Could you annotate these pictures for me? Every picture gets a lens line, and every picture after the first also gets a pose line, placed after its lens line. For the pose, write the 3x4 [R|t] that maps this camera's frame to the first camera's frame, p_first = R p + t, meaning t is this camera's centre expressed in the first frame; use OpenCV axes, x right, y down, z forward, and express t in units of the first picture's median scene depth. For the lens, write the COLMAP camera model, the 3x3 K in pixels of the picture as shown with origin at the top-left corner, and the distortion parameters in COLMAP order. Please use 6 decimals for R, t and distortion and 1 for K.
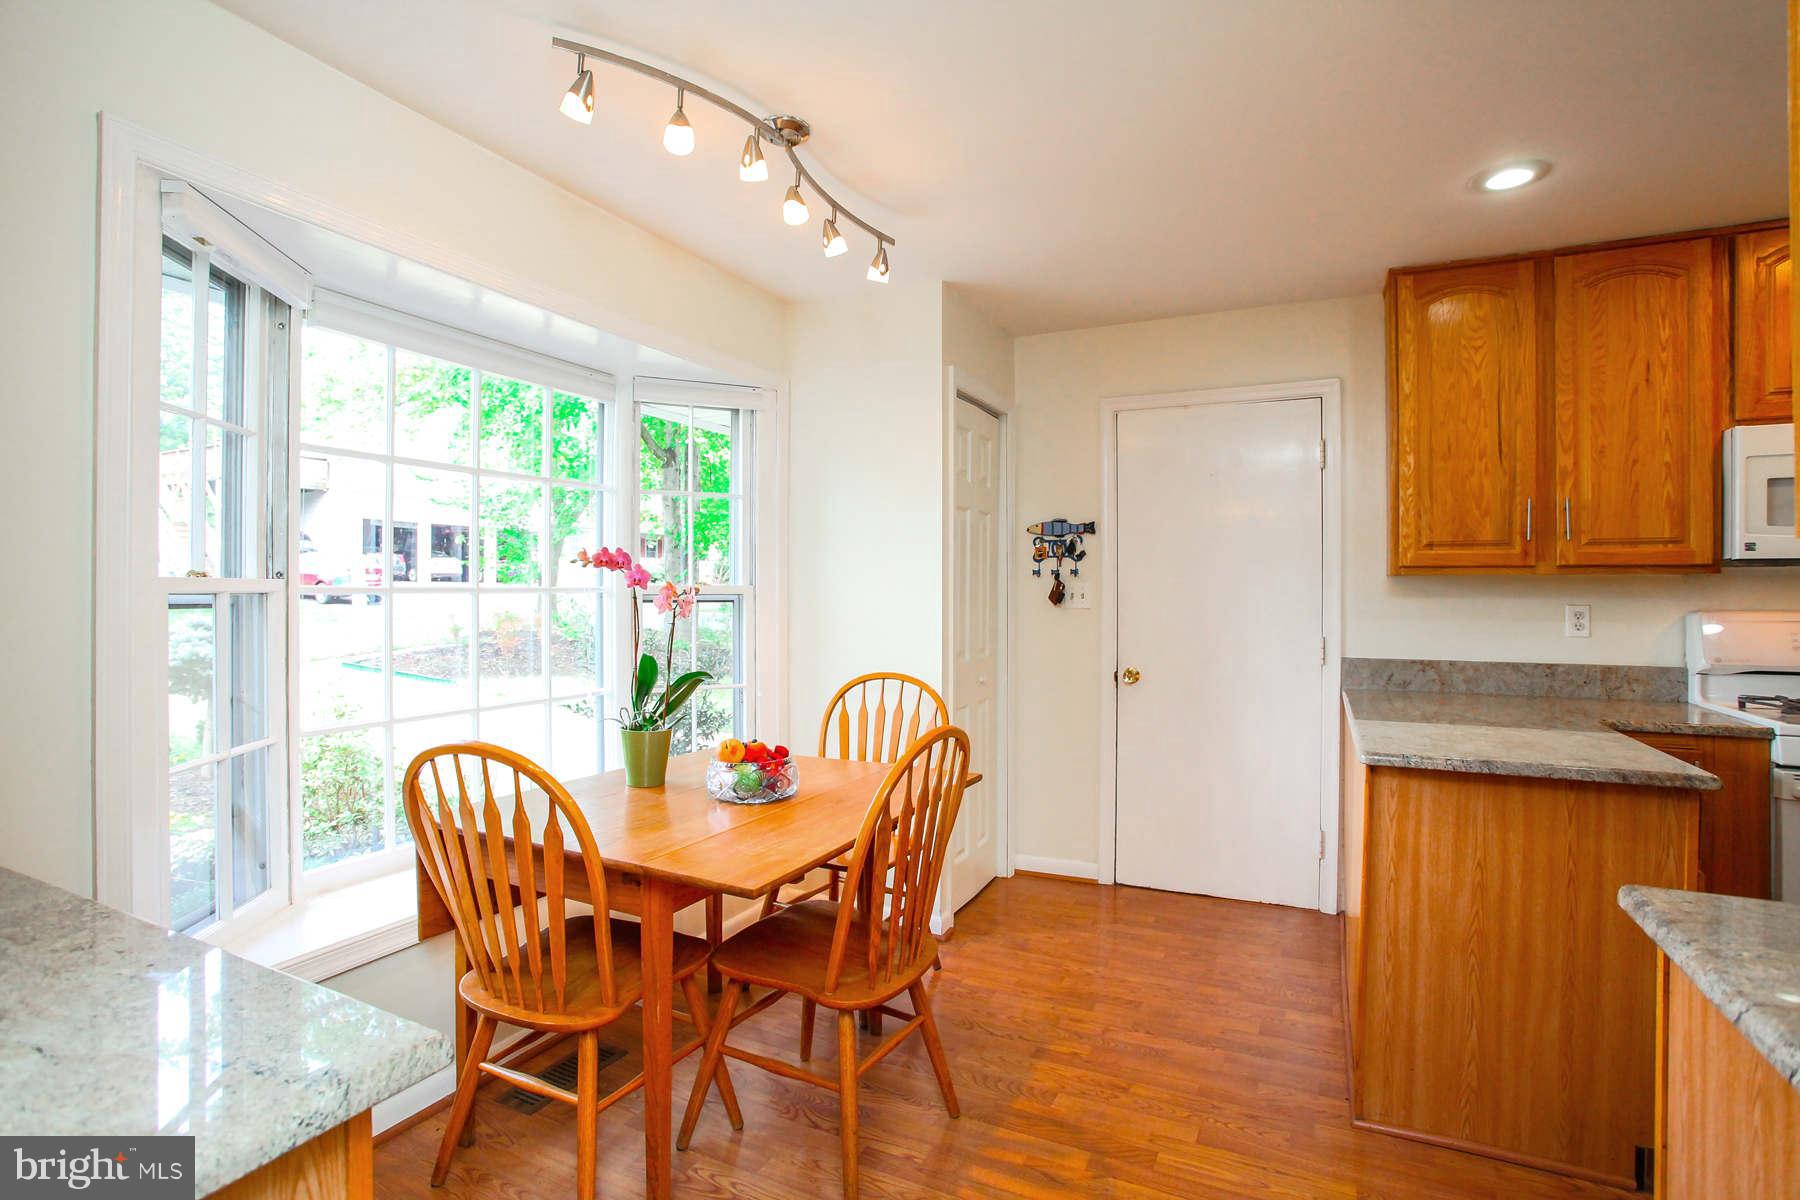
lens RADIAL K [[883.5, 0, 902.0], [0, 883.5, 585.2], [0, 0, 1]] dist [-0.060002, 0.027128]
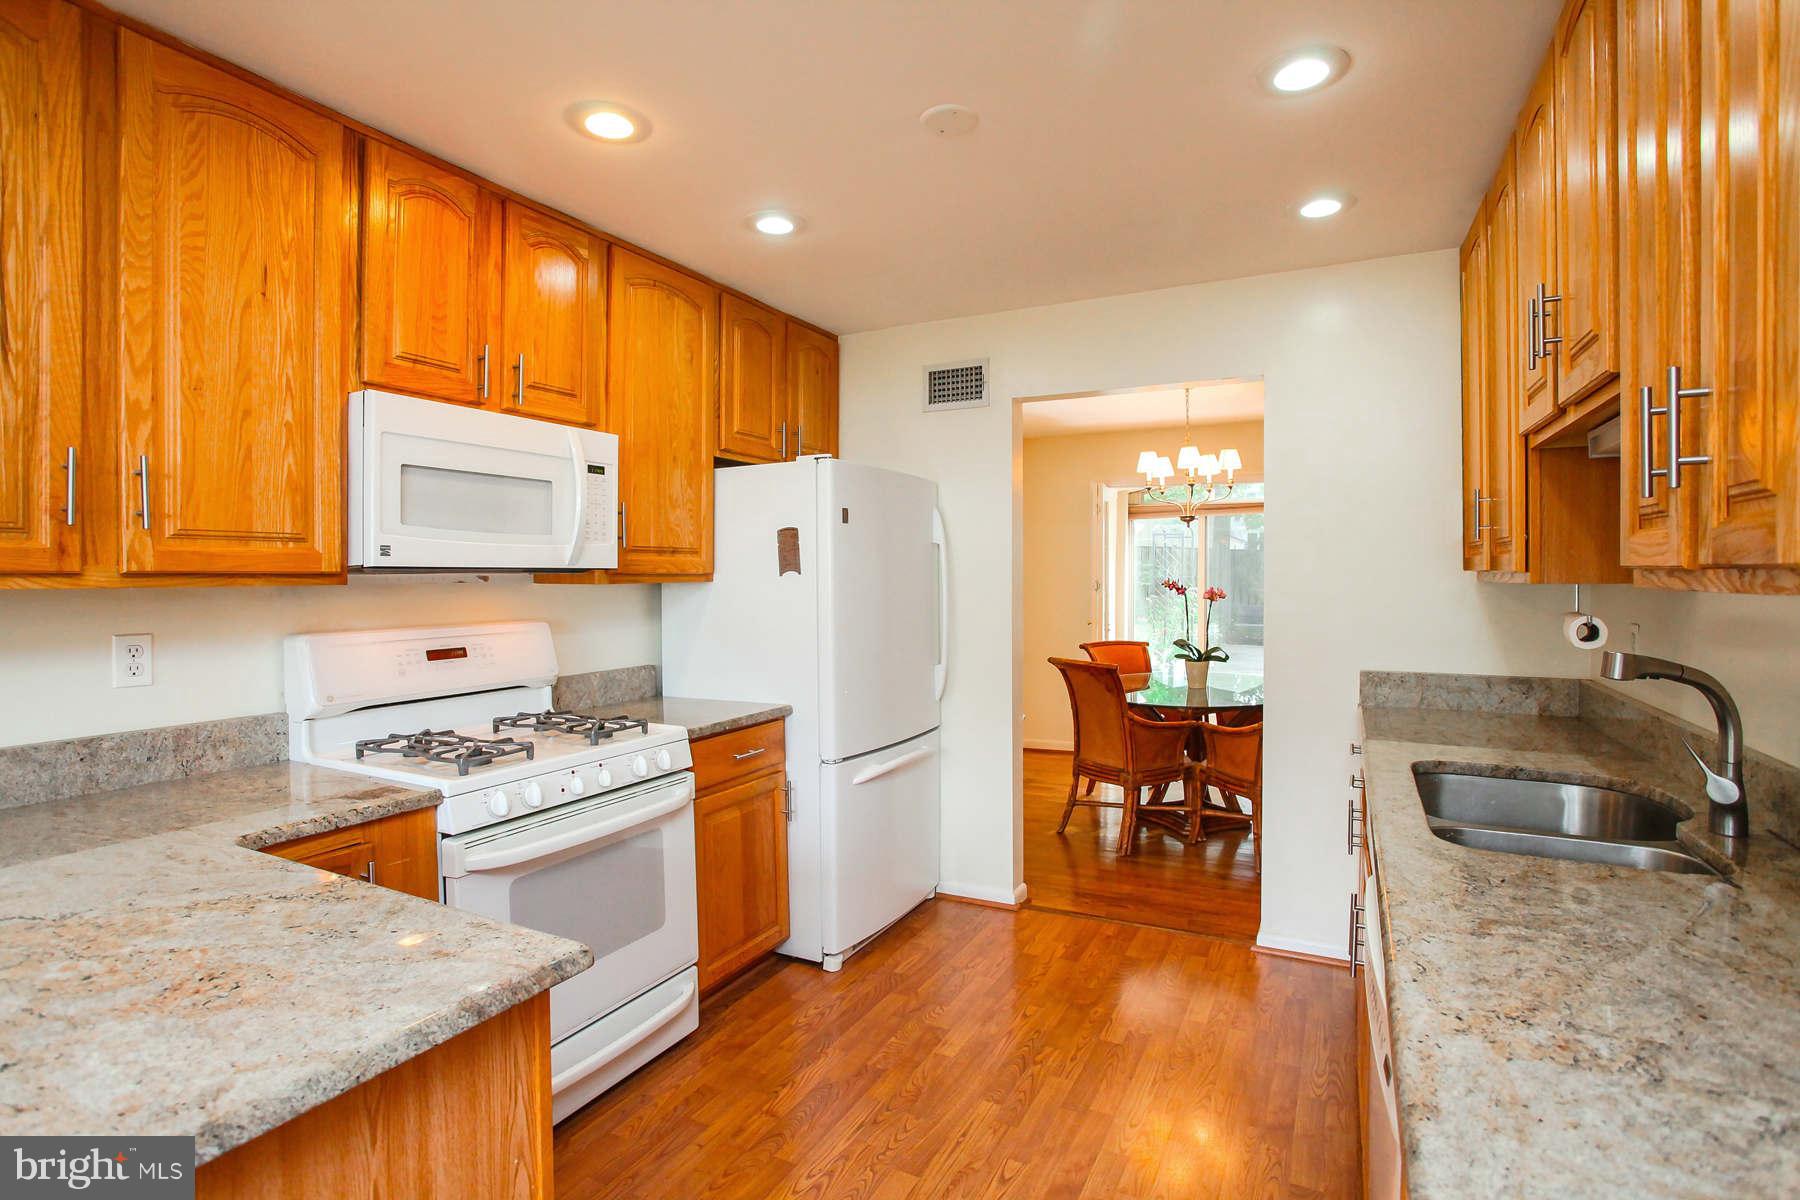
lens RADIAL K [[883.5, 0, 902.0], [0, 883.5, 585.2], [0, 0, 1]] dist [-0.060002, 0.027128]
pose [[0.044306, -0.013183, 0.998931, 0.220932], [-0.003310, 0.999905, 0.013343, -0.023891], [-0.999013, -0.003898, 0.044258, 0.467130]]
